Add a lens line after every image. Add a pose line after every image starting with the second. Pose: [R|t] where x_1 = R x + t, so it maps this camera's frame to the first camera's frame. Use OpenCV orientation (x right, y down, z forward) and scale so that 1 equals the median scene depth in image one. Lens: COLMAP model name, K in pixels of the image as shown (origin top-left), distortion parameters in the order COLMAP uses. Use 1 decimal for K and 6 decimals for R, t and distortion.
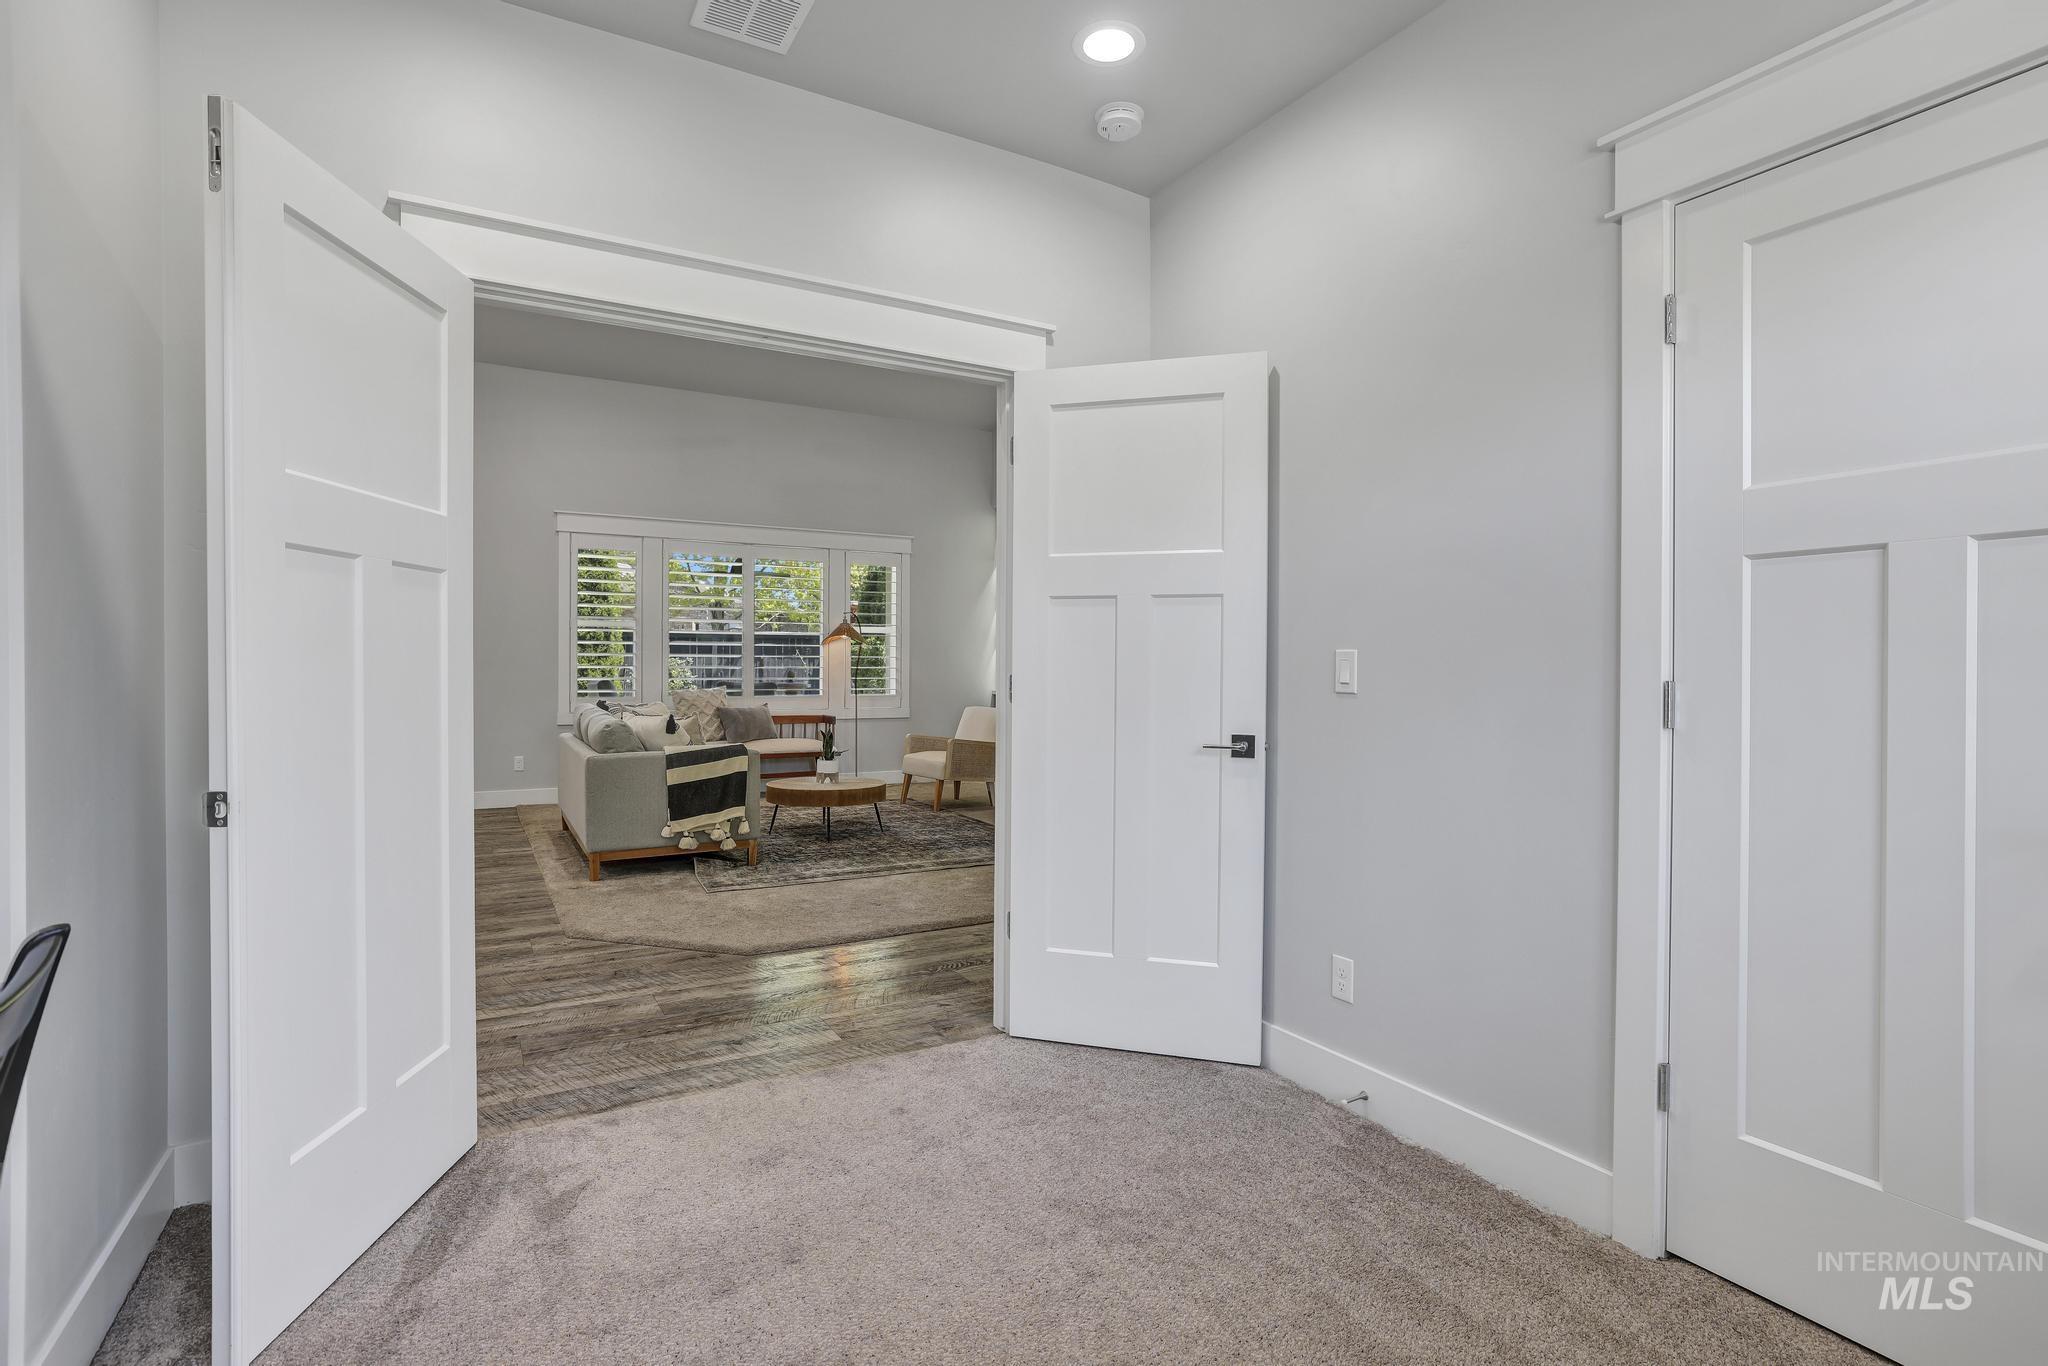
lens RADIAL K [[959.8, 0, 1002.5], [0, 959.8, 664.7], [0, 0, 1]] dist [-0.018174, 0.001344]
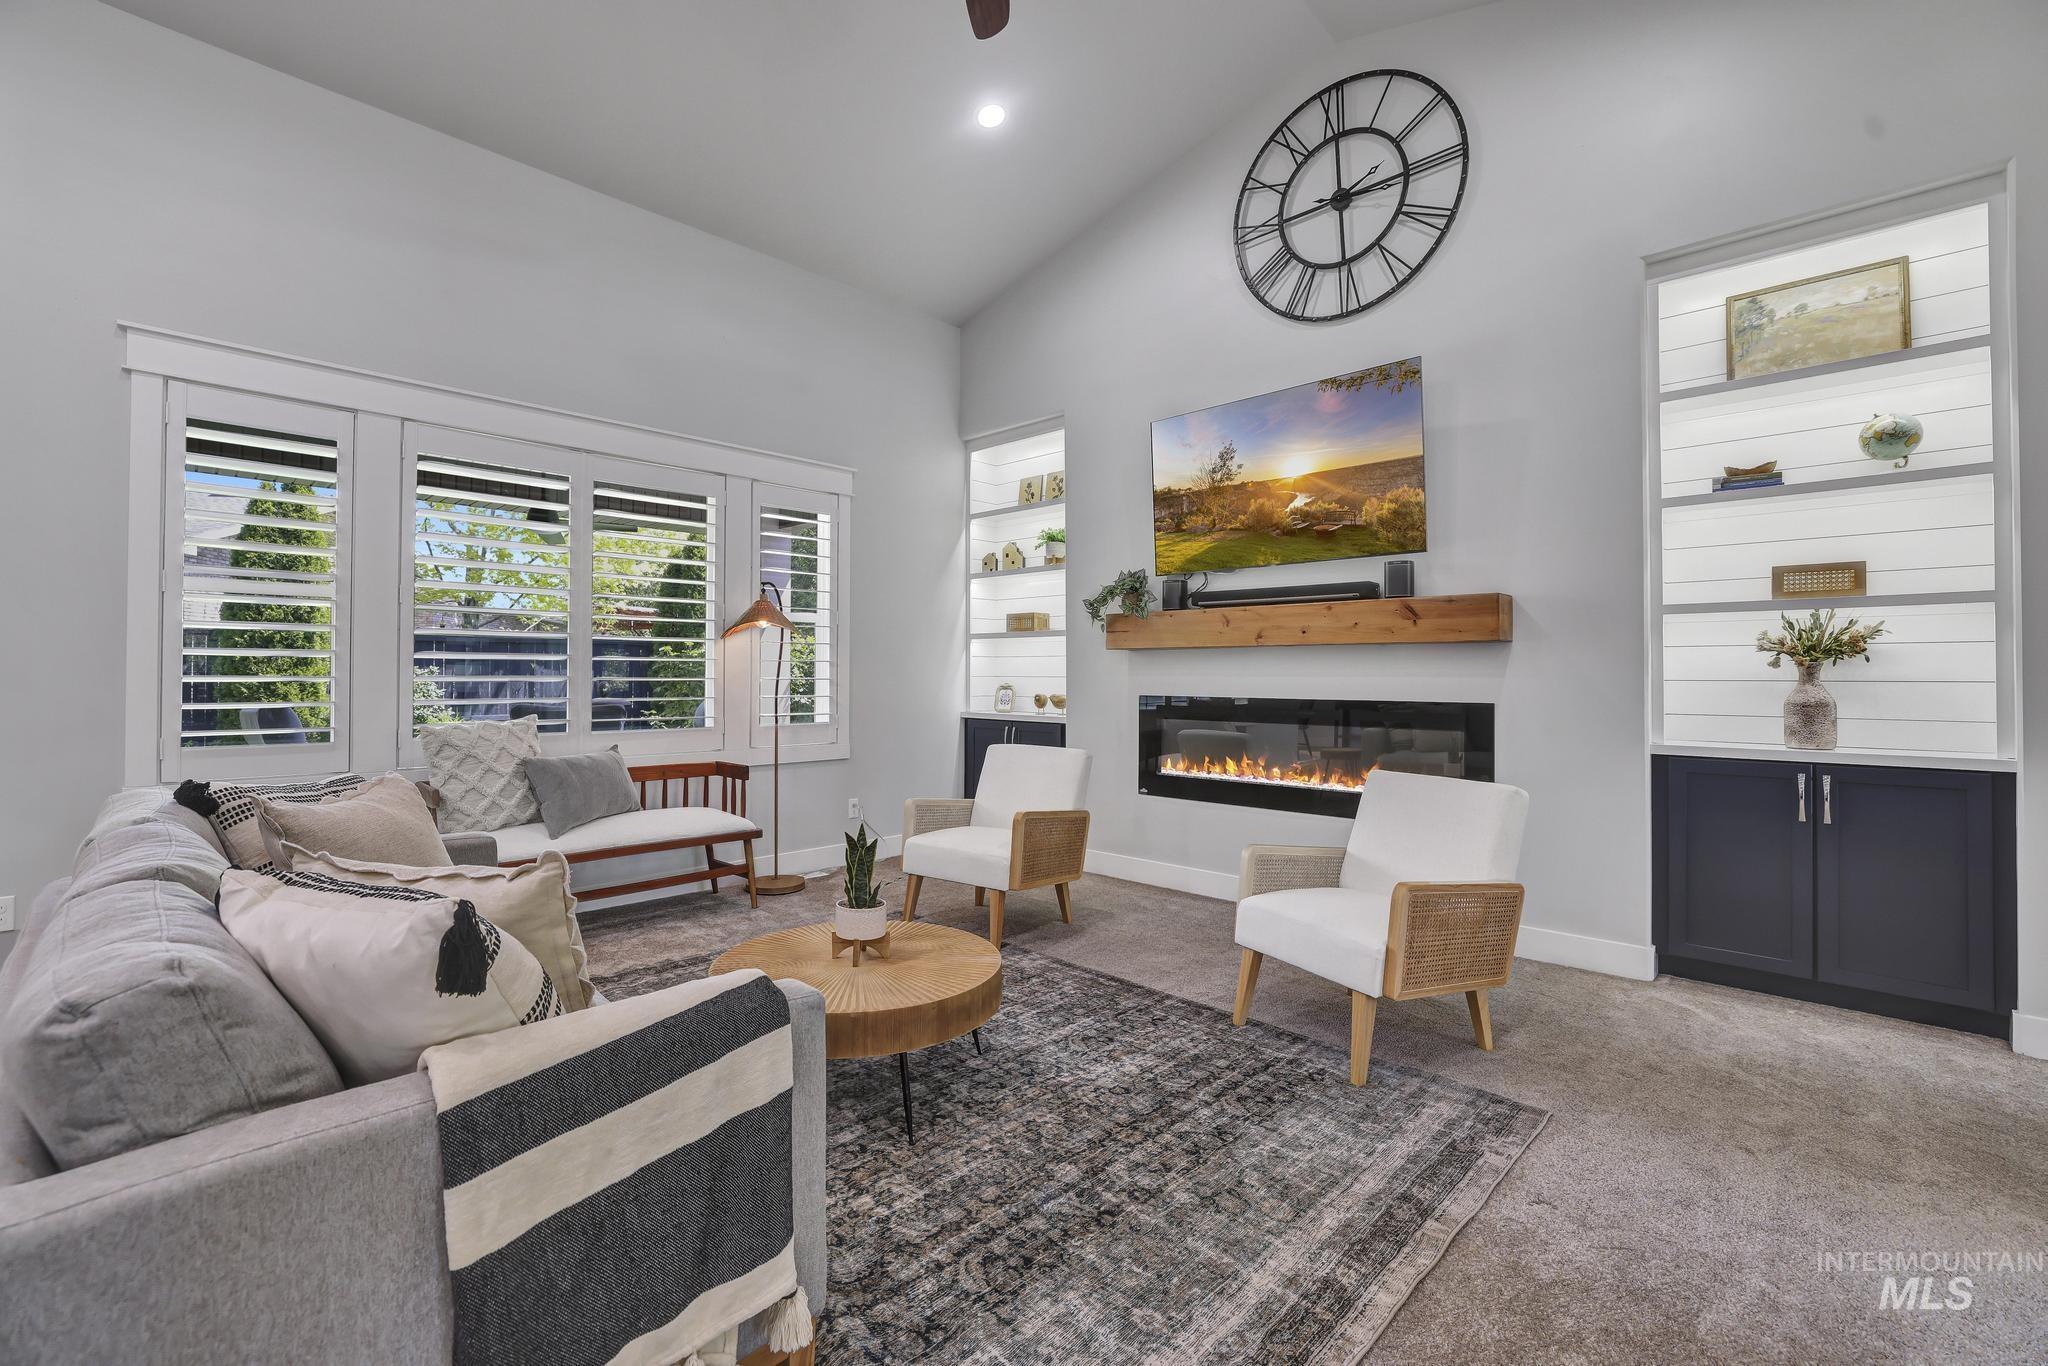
lens RADIAL K [[878.8, 0, 1040.9], [0, 878.8, 648.3], [0, 0, 1]] dist [-0.040056, 0.012822]
pose [[0.953386, 0.005350, 0.301705, -0.165338], [0.003011, 0.999624, -0.027241, -0.000168], [-0.301738, 0.026879, 0.953012, 0.455088]]
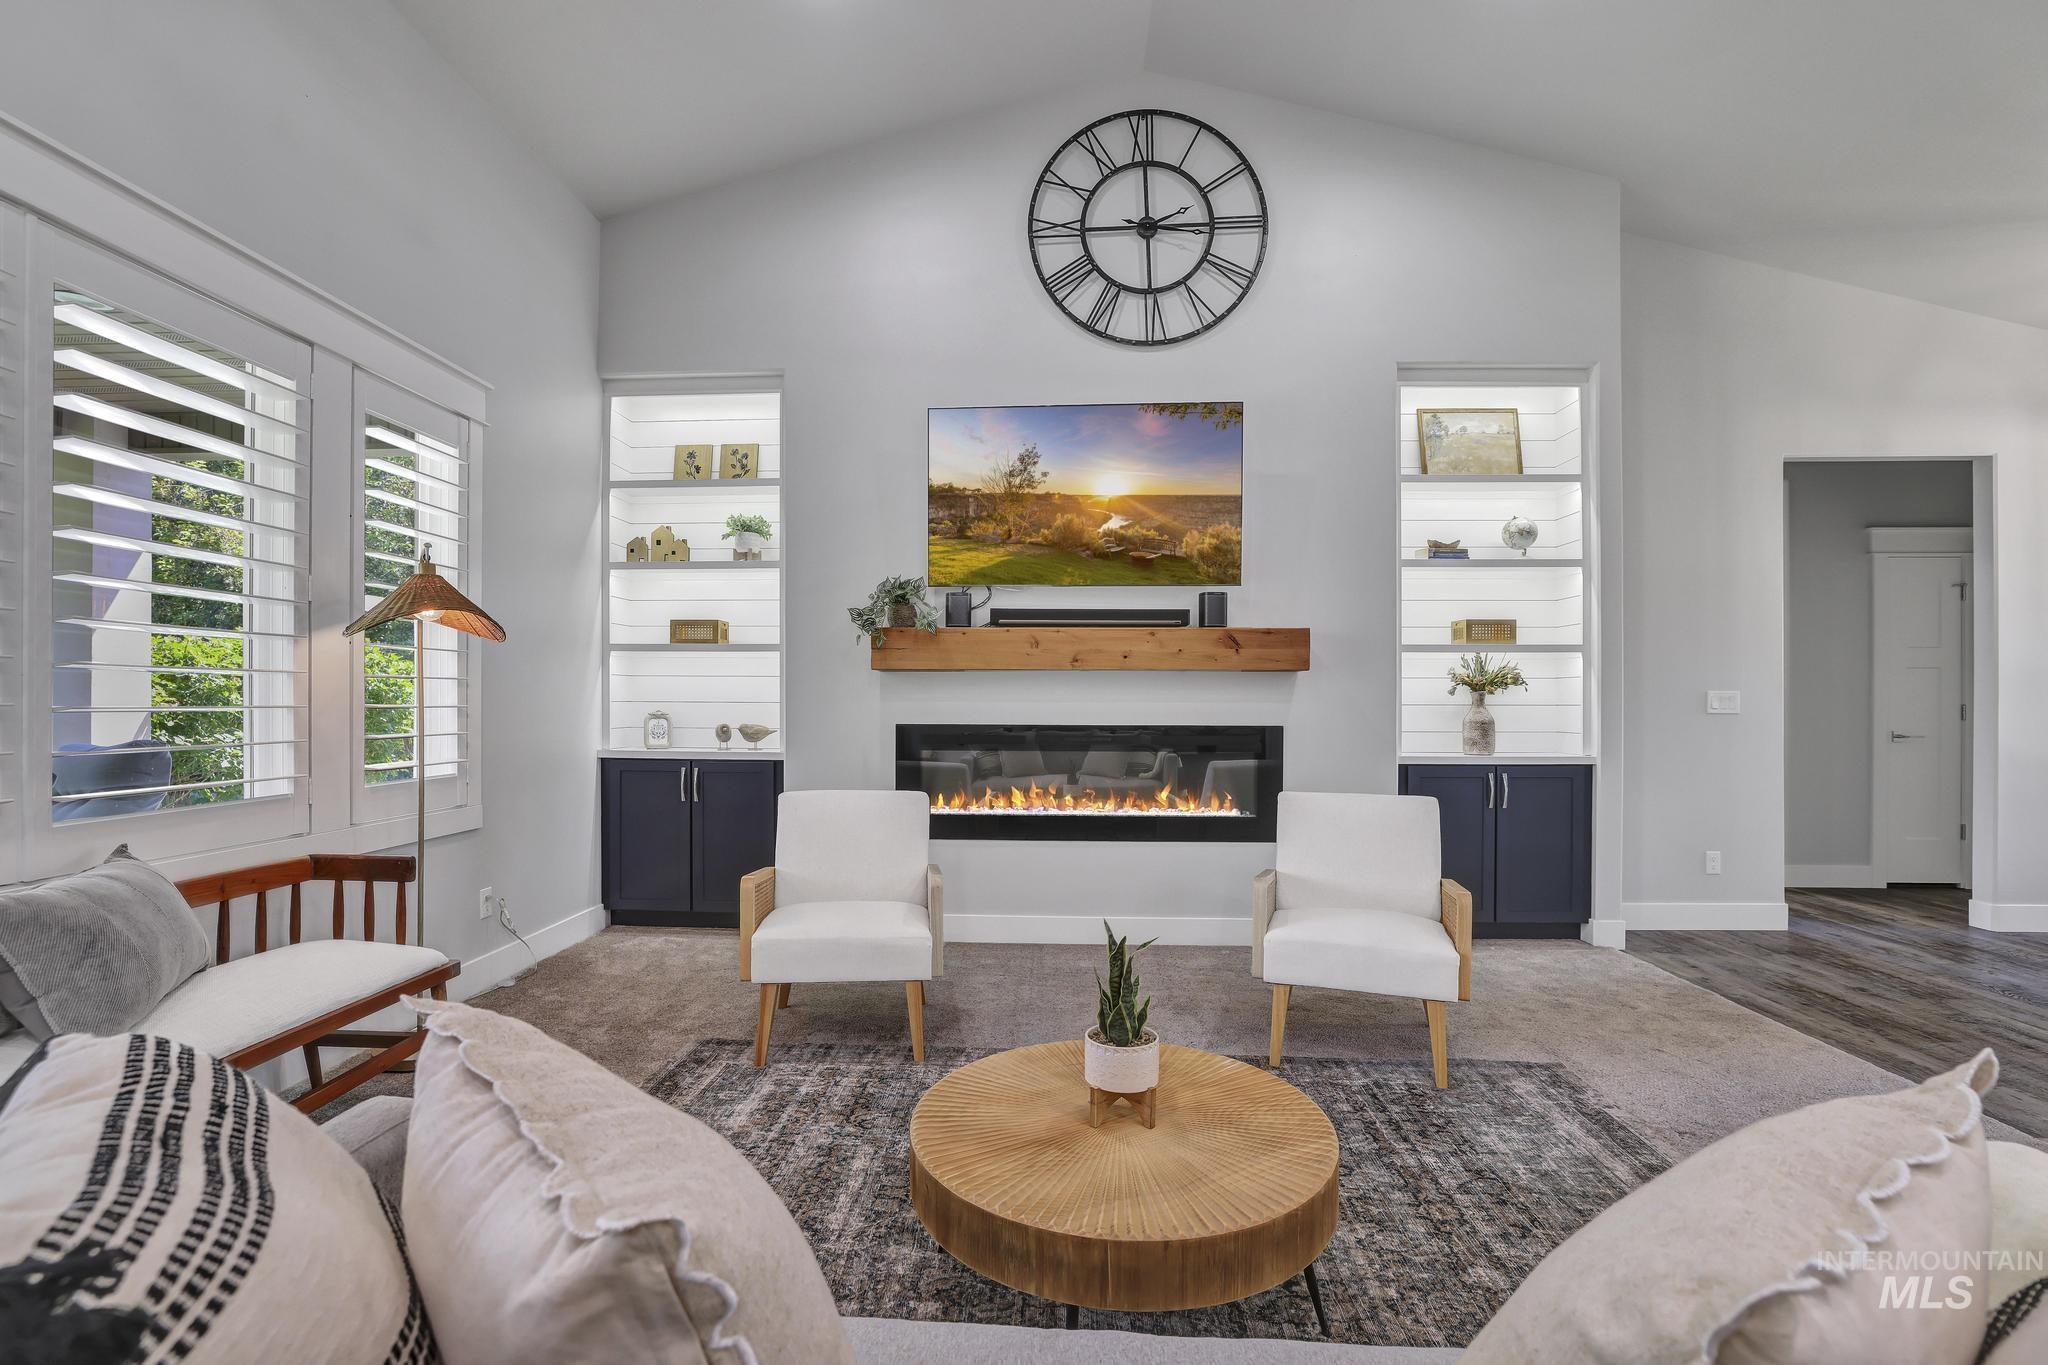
lens RADIAL K [[878.8, 0, 997.5], [0, 878.8, 691.8], [0, 0, 1]] dist [-0.040056, 0.012822]
pose [[0.527030, 0.006932, 0.849818, -0.188004], [0.000335, 0.999965, -0.008364, 0.000043], [-0.849847, 0.004692, 0.527009, 0.487696]]
